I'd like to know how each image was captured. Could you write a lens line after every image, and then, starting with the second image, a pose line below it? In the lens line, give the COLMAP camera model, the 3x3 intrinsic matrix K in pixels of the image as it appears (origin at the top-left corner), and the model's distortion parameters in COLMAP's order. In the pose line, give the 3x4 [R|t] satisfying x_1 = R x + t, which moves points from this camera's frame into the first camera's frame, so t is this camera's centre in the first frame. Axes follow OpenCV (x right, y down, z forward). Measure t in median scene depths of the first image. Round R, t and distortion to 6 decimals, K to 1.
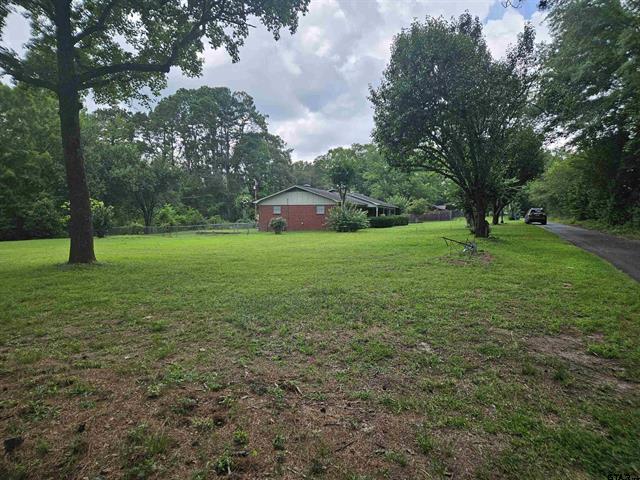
lens RADIAL K [[420.4, 0, 319.2], [0, 420.4, 246.4], [0, 0, 1]] dist [0.084759, -0.073831]
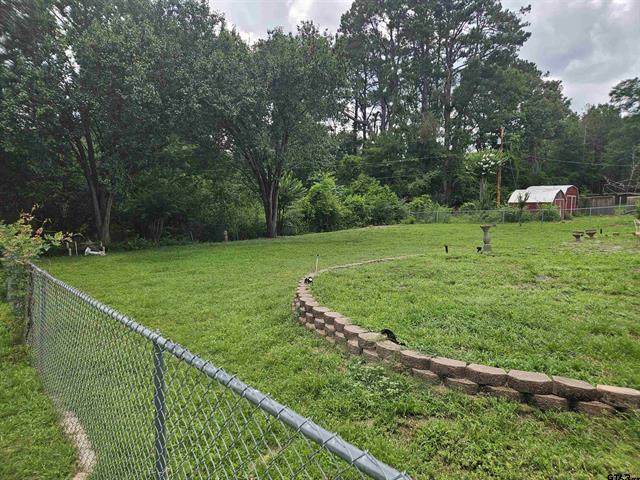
lens RADIAL K [[420.4, 0, 319.2], [0, 420.4, 246.4], [0, 0, 1]] dist [0.084759, -0.073831]
pose [[0.887845, 0.041224, -0.458292, -0.709714], [-0.024373, 0.998794, 0.042625, -0.180876], [0.459496, -0.026674, 0.887779, 2.903663]]
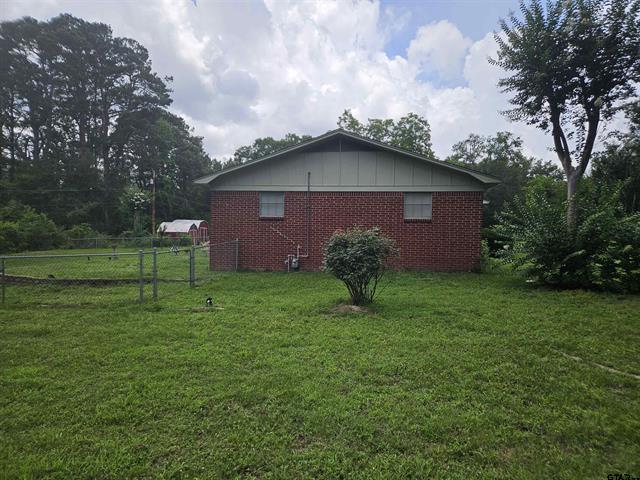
lens RADIAL K [[420.4, 0, 319.2], [0, 420.4, 246.4], [0, 0, 1]] dist [0.084759, -0.073831]
pose [[0.968002, 0.003245, 0.250922, -0.475893], [0.004224, 0.999564, -0.029222, -0.145267], [-0.250907, 0.029347, 0.967566, 2.154040]]
